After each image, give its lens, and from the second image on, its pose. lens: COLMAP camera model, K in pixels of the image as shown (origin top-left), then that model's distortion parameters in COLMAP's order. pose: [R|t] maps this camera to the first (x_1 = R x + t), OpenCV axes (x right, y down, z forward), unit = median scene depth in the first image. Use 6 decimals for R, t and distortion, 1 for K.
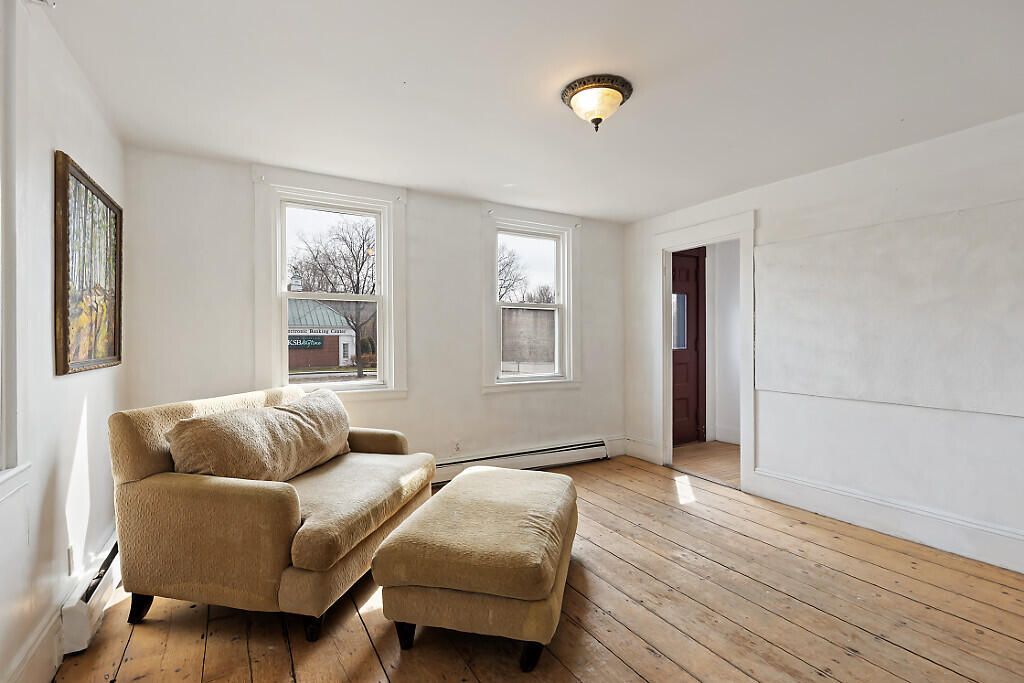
lens RADIAL K [[471.3, 0, 509.3], [0, 471.3, 340.8], [0, 0, 1]] dist [0.006808, 0.000271]
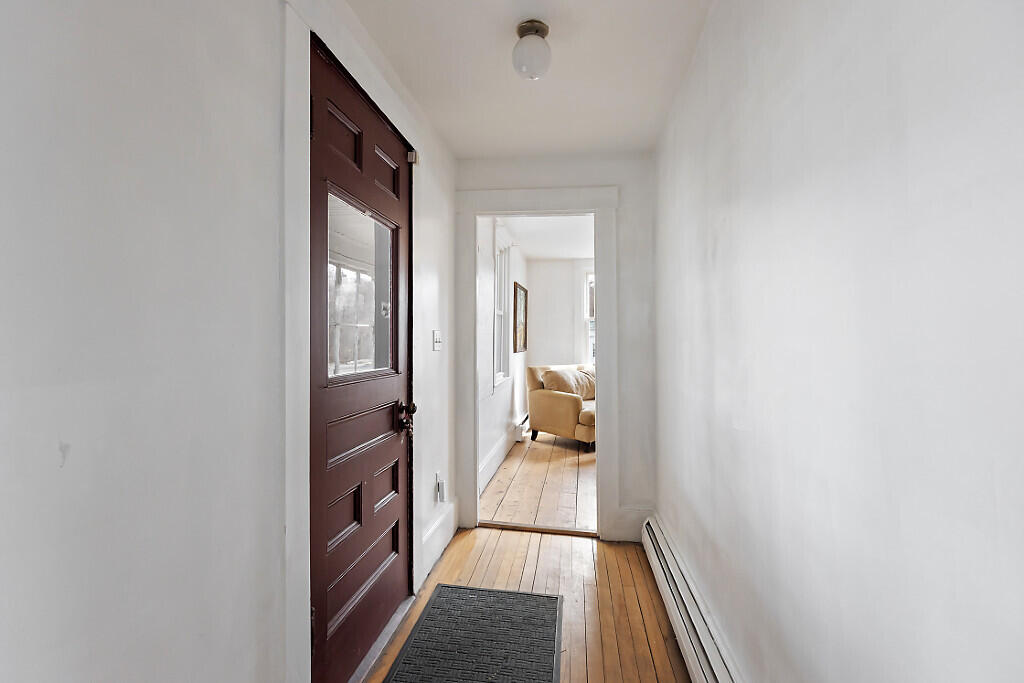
lens RADIAL K [[471.3, 0, 511.9], [0, 471.3, 340.9], [0, 0, 1]] dist [0.006808, 0.000271]
pose [[0.785063, 0.007665, -0.619369, 0.844222], [-0.006097, 0.999971, 0.004647, -0.016651], [0.619386, 0.000129, 0.785086, -1.273721]]
